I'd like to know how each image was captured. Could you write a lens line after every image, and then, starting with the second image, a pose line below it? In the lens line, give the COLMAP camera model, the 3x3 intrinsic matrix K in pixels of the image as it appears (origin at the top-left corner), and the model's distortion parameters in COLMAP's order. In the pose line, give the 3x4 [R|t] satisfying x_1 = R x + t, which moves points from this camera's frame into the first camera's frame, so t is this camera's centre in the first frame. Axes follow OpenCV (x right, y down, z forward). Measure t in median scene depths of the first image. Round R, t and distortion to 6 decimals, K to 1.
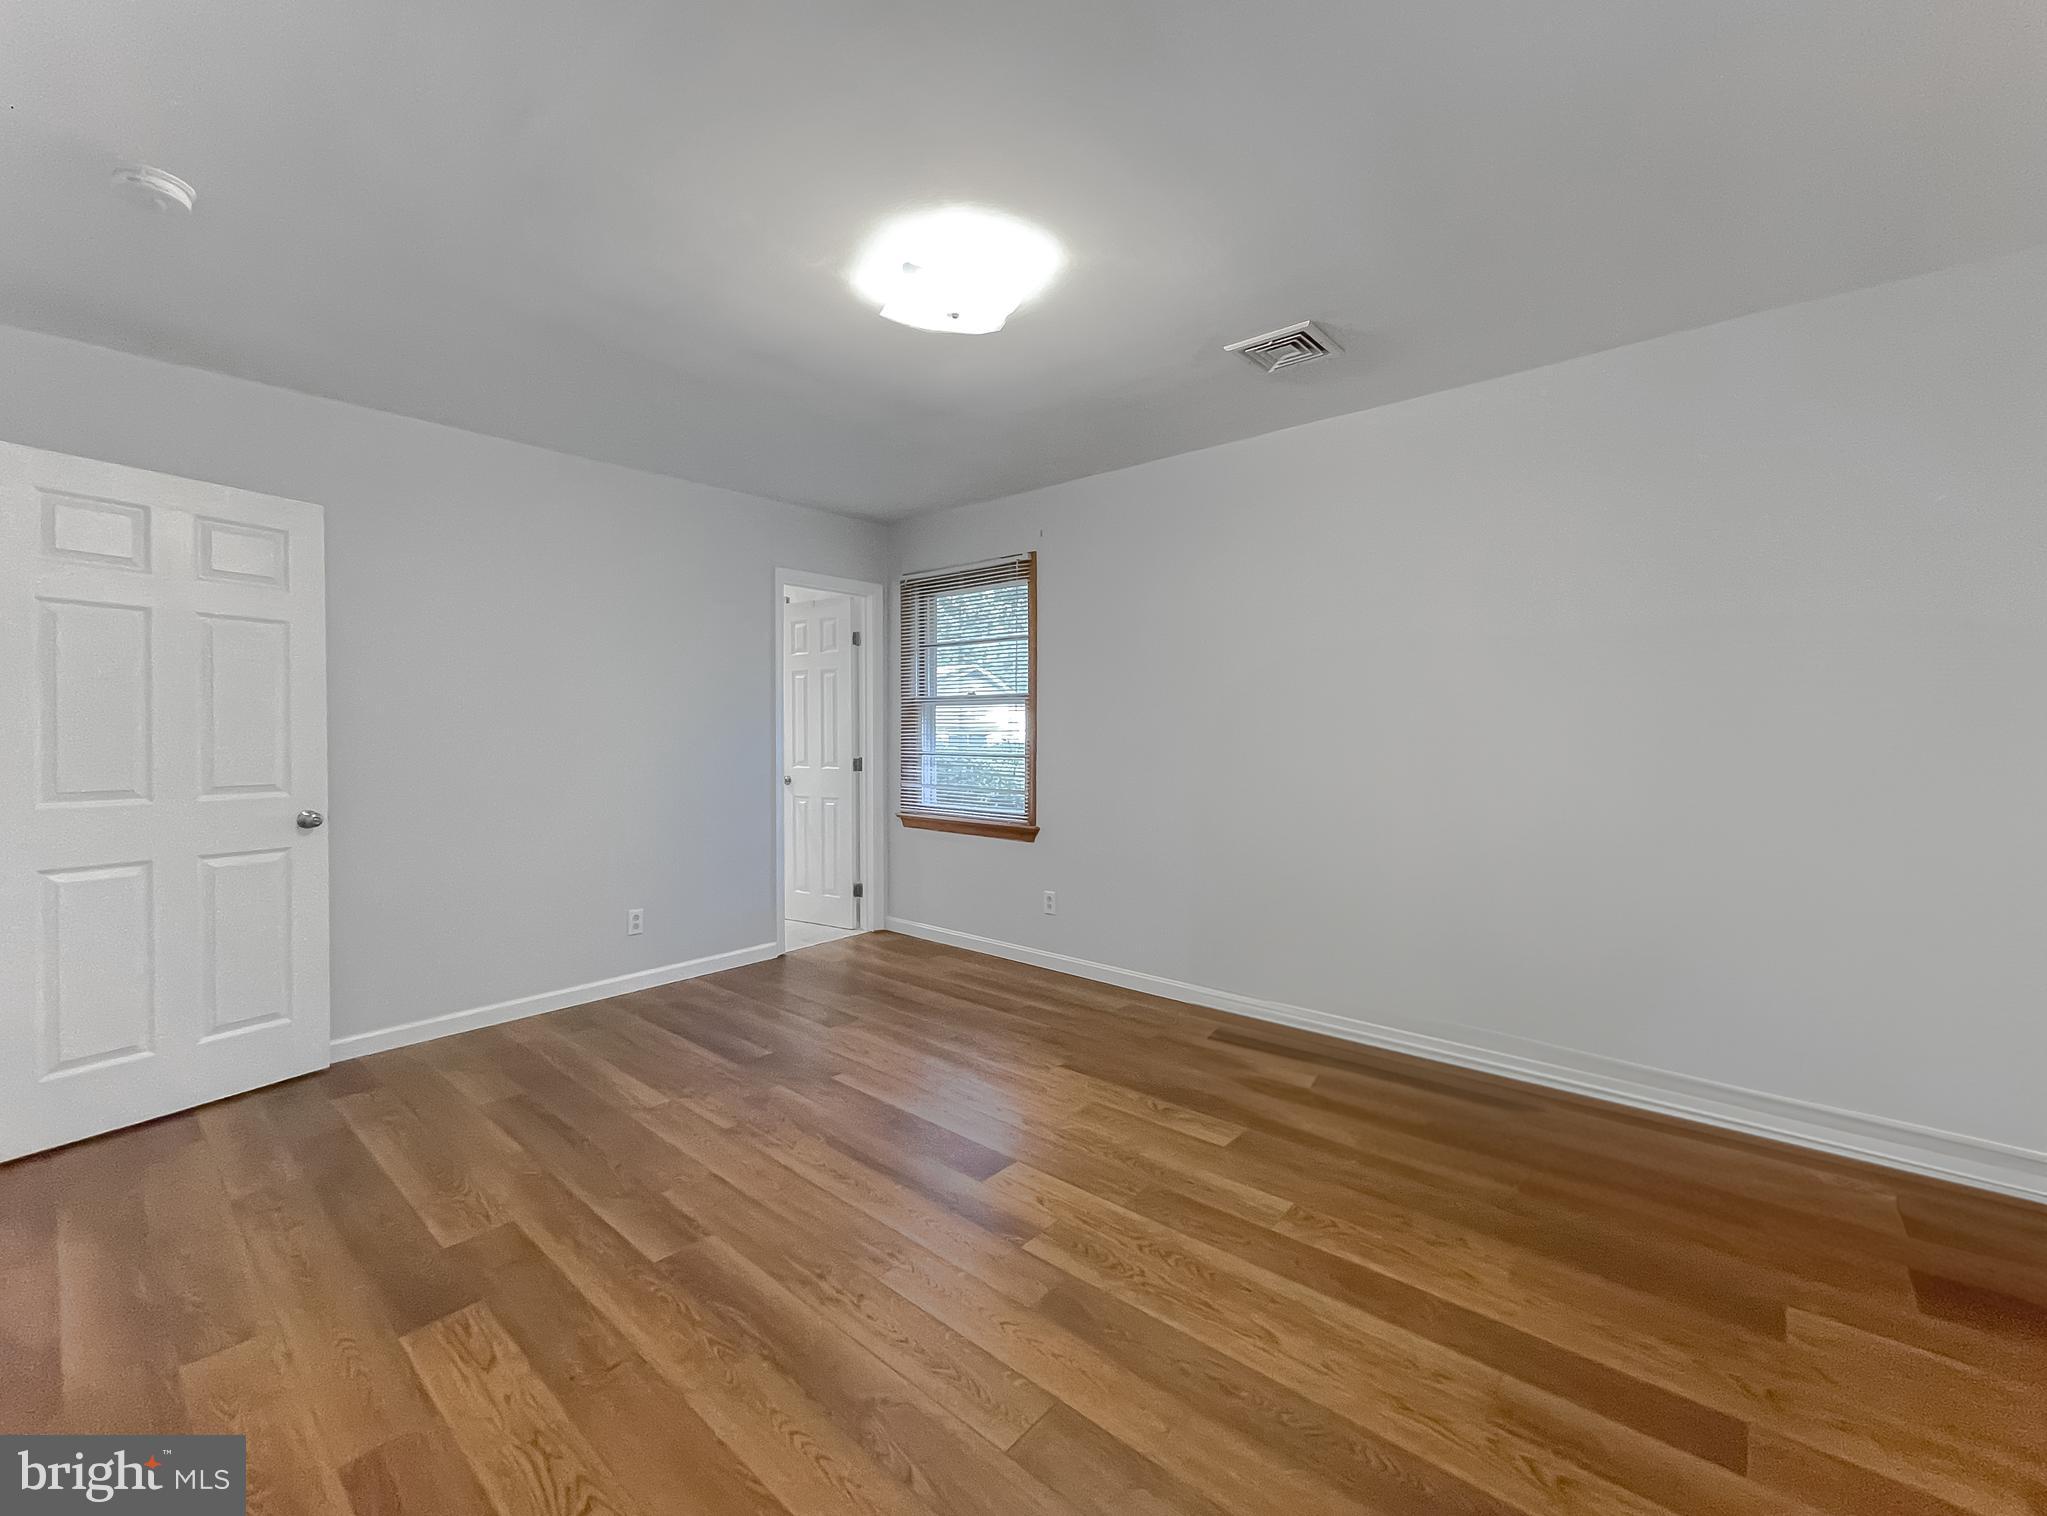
lens RADIAL K [[844.4, 0, 1018.2], [0, 844.4, 742.4], [0, 0, 1]] dist [0.007992, 0.000317]
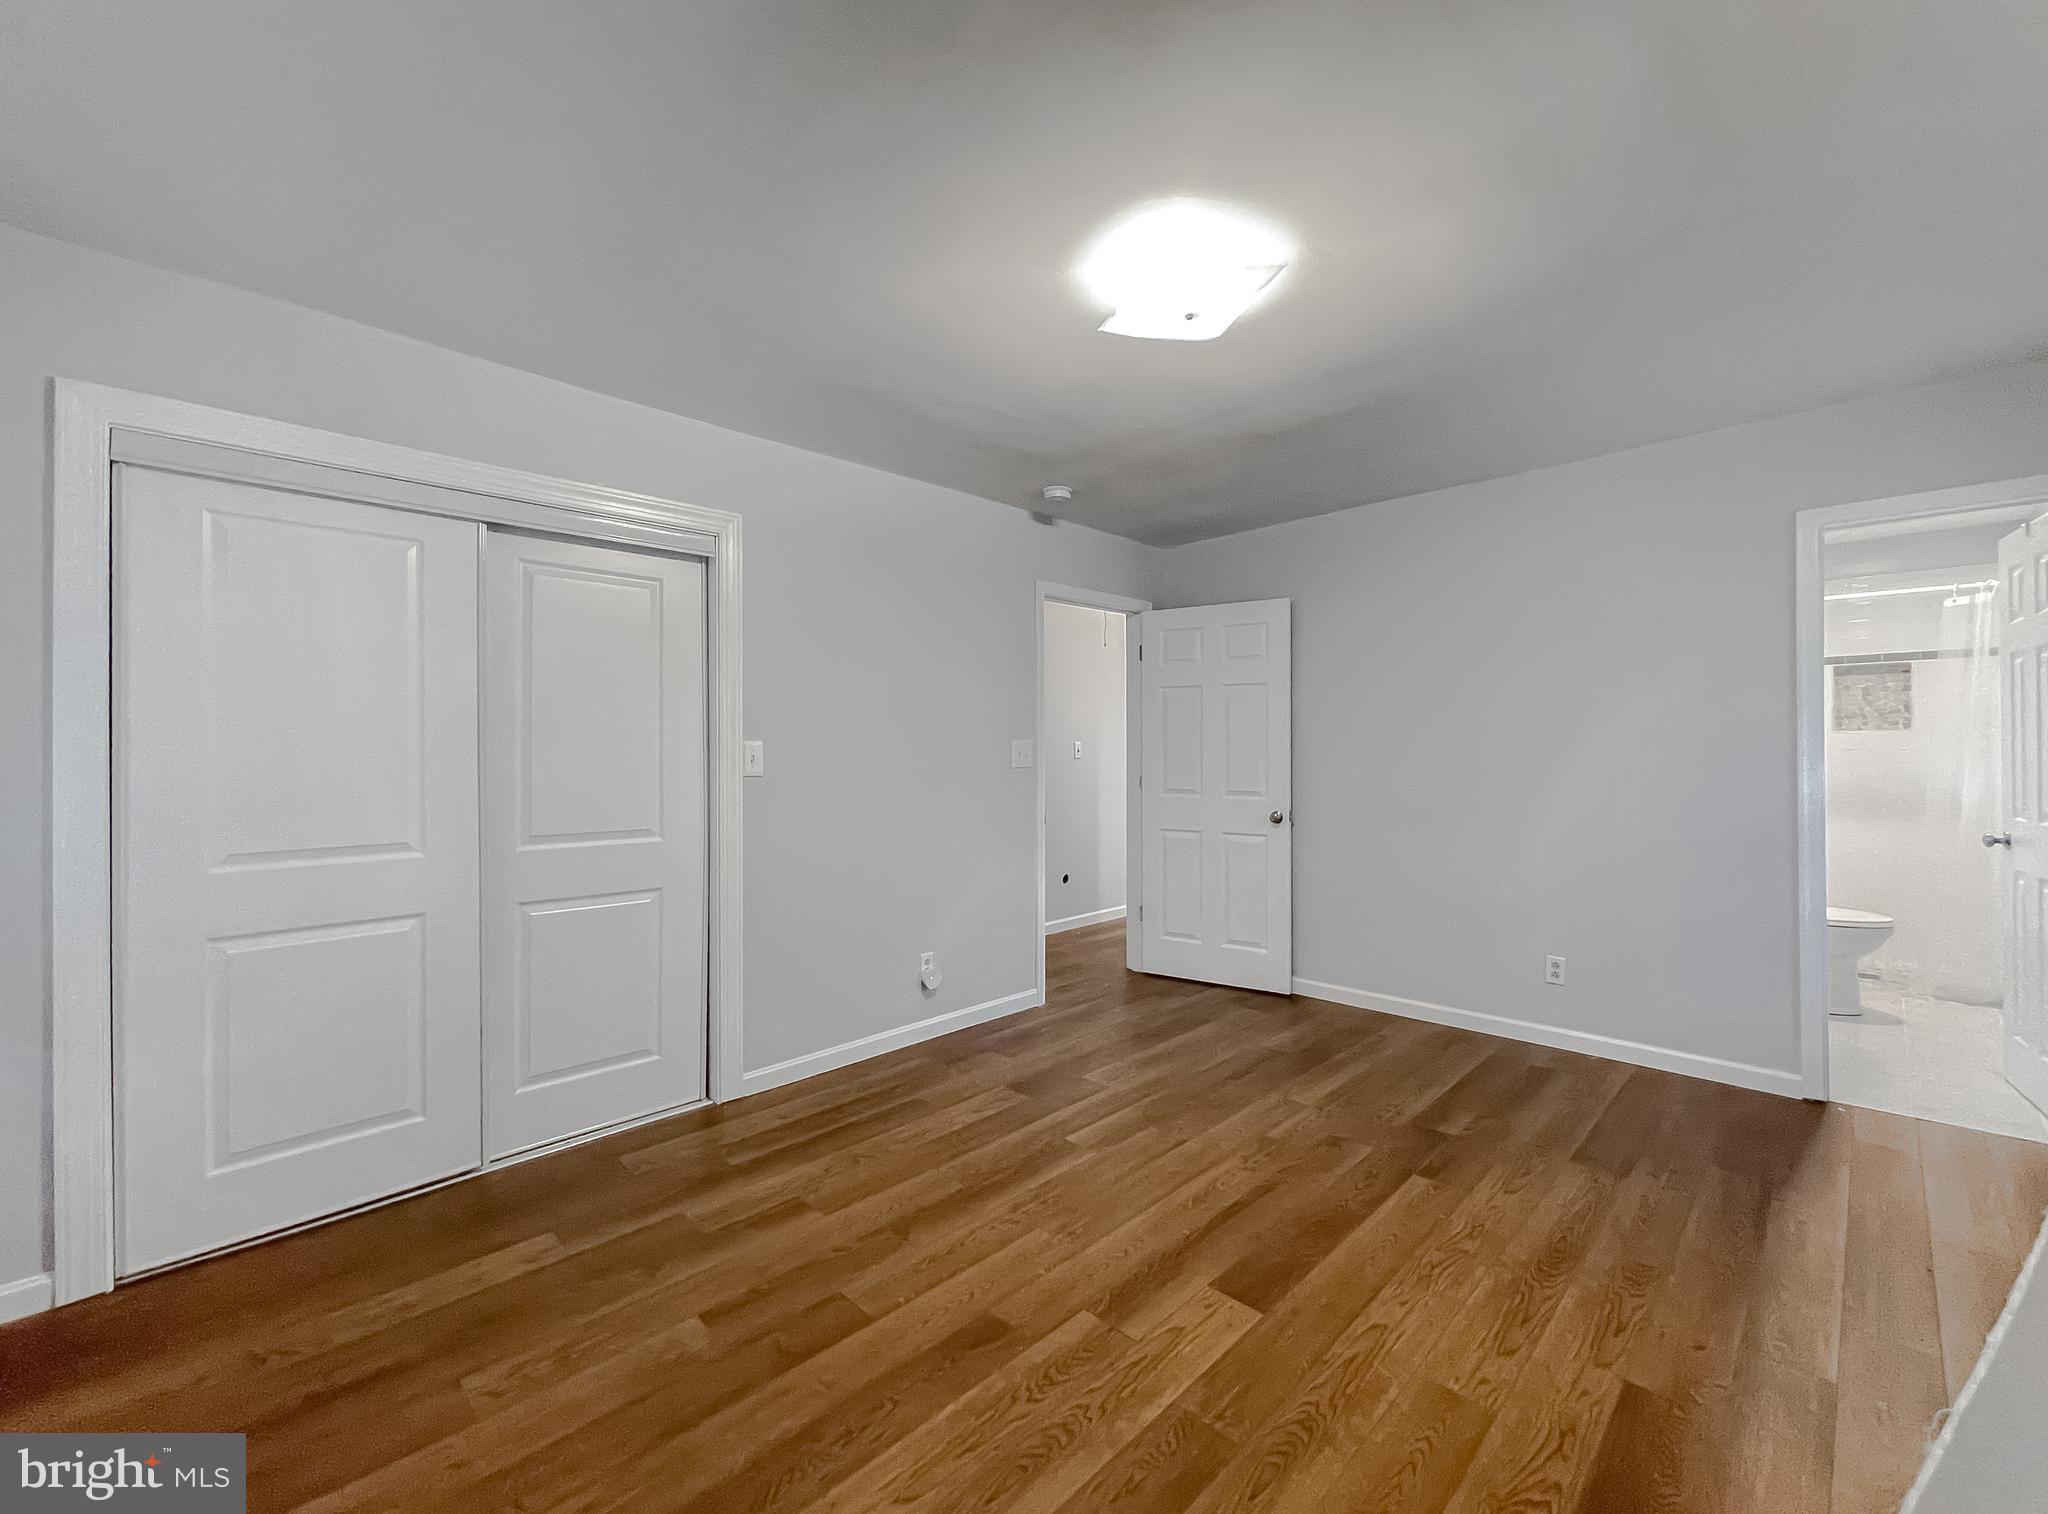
lens RADIAL K [[844.8, 0, 1018.7], [0, 844.8, 741.3], [0, 0, 1]] dist [0.007992, 0.000317]
pose [[-0.068698, -0.009708, -0.997590, 0.838346], [-0.008751, 0.999920, -0.009128, -0.028371], [0.997599, 0.008103, -0.068778, 0.859253]]
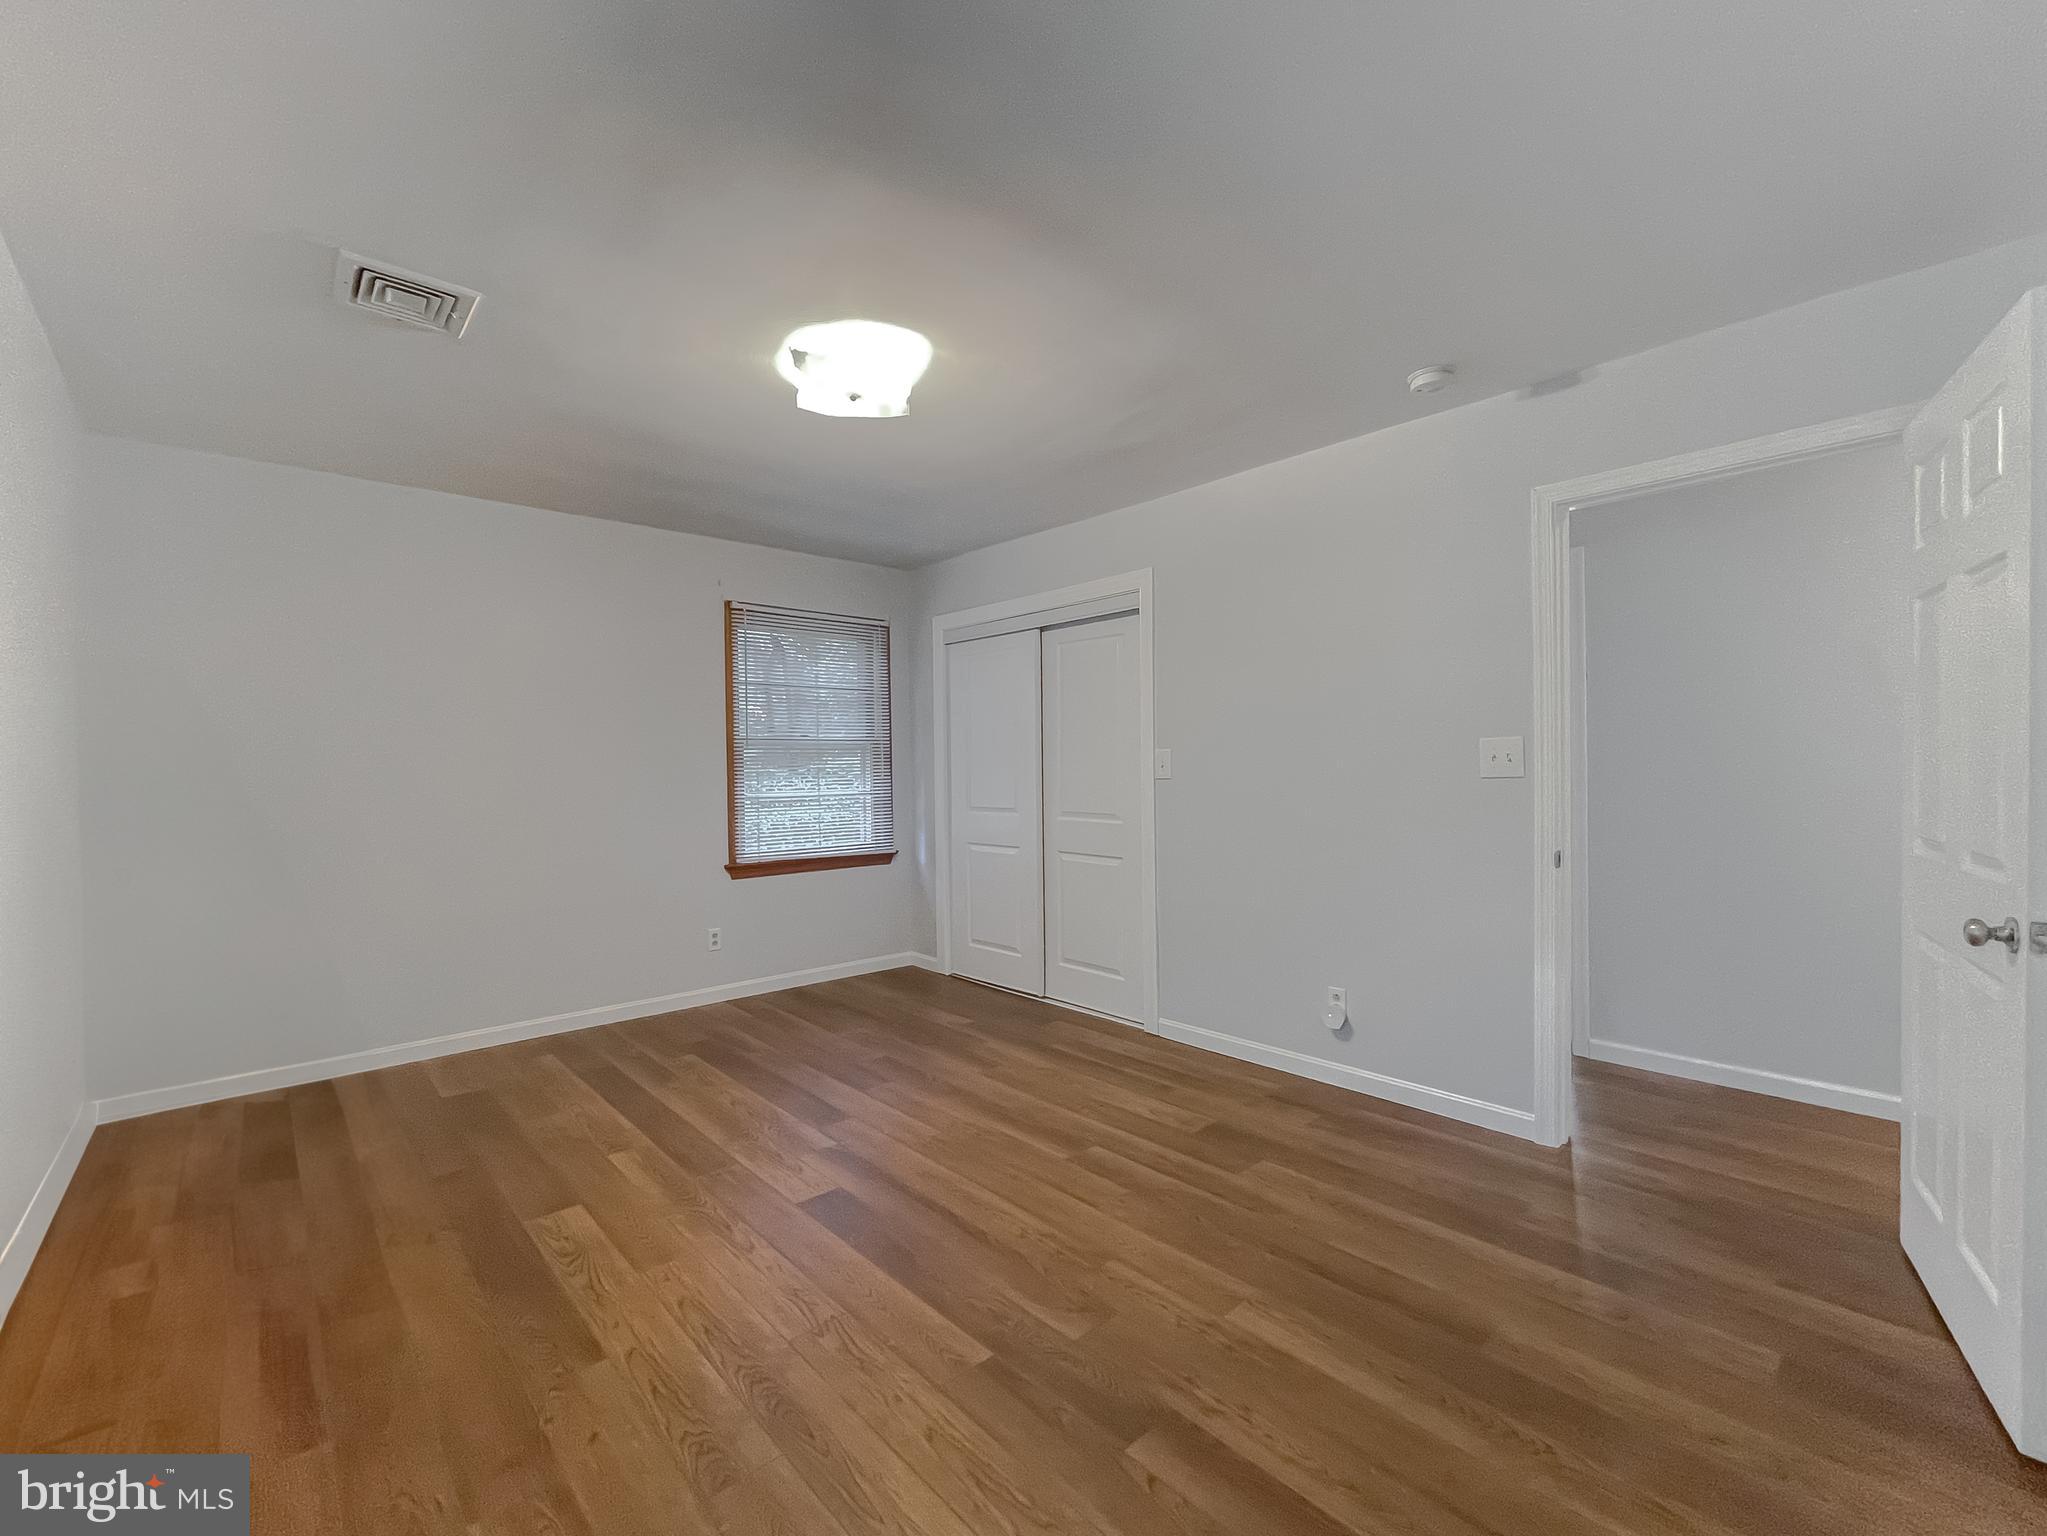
lens RADIAL K [[875.3, 0, 1023.5], [0, 875.3, 768.0], [0, 0, 1]] dist [-0.009158, 0.000129]
pose [[-0.993247, 0.012778, 0.115315, -0.411401], [0.014552, 0.999788, 0.014562, -0.031176], [-0.115104, 0.016142, -0.993222, 2.070411]]
